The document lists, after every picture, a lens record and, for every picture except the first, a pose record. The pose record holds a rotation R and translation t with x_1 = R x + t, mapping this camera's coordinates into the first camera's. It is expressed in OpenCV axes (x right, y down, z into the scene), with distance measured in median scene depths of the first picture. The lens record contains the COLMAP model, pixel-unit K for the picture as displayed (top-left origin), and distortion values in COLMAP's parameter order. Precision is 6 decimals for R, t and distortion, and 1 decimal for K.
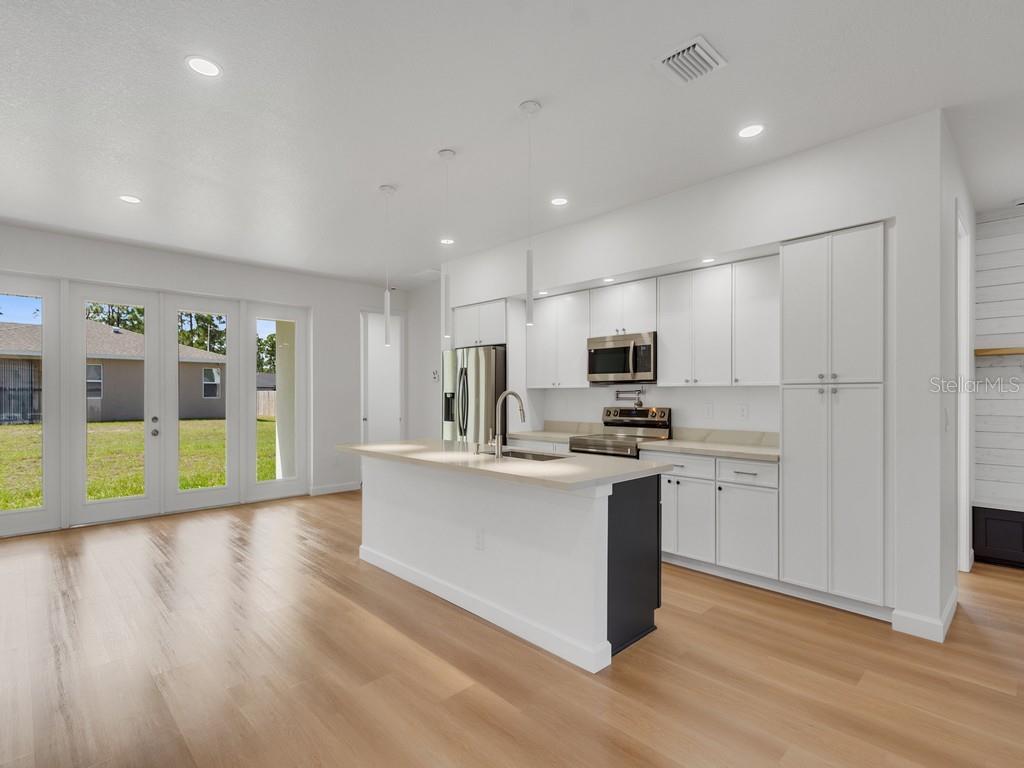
lens RADIAL K [[508.7, 0, 497.6], [0, 508.7, 394.7], [0, 0, 1]] dist [0.012162, 0.000550]
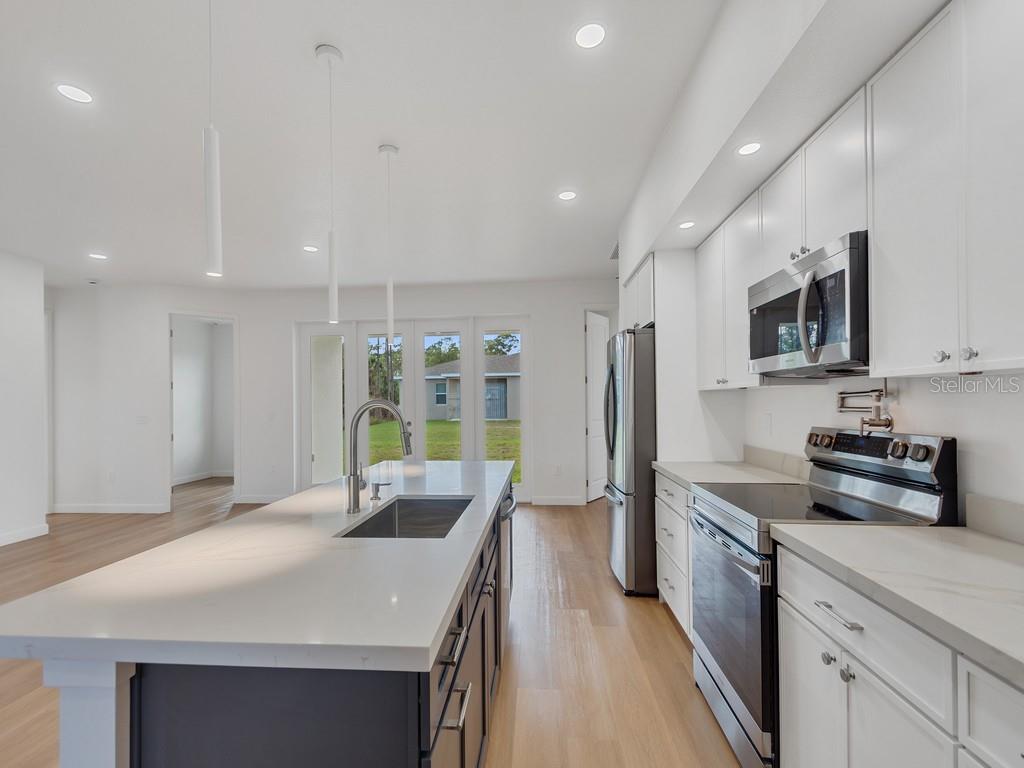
lens RADIAL K [[446.1, 0, 500.2], [0, 446.1, 400.4], [0, 0, 1]] dist [0.010581, -0.001723]
pose [[0.670459, -0.010761, -0.741868, 0.352423], [0.011494, 0.999925, -0.004116, -0.001686], [0.741857, -0.005767, 0.670533, 0.545860]]
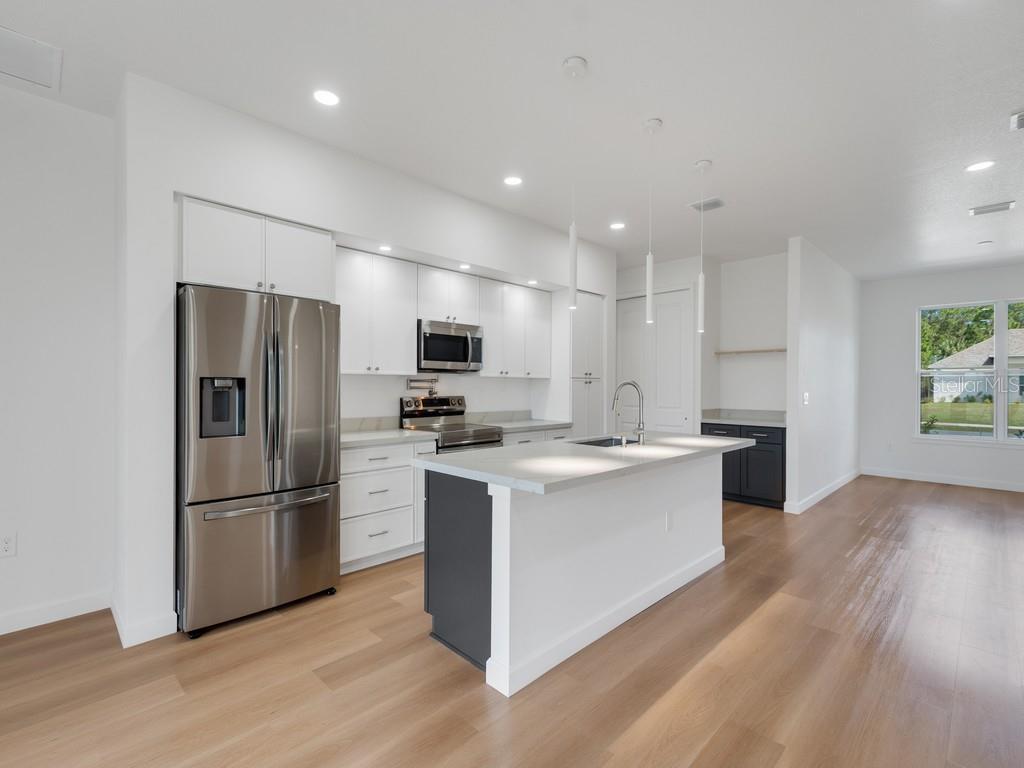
lens RADIAL K [[475.3, 0, 497.6], [0, 475.3, 389.2], [0, 0, 1]] dist [0.003408, 0.000810]
pose [[-0.019075, -0.007380, 0.999791, -0.677216], [-0.003254, 0.999968, 0.007320, 0.003785], [-0.999813, -0.003113, -0.019098, 0.922345]]
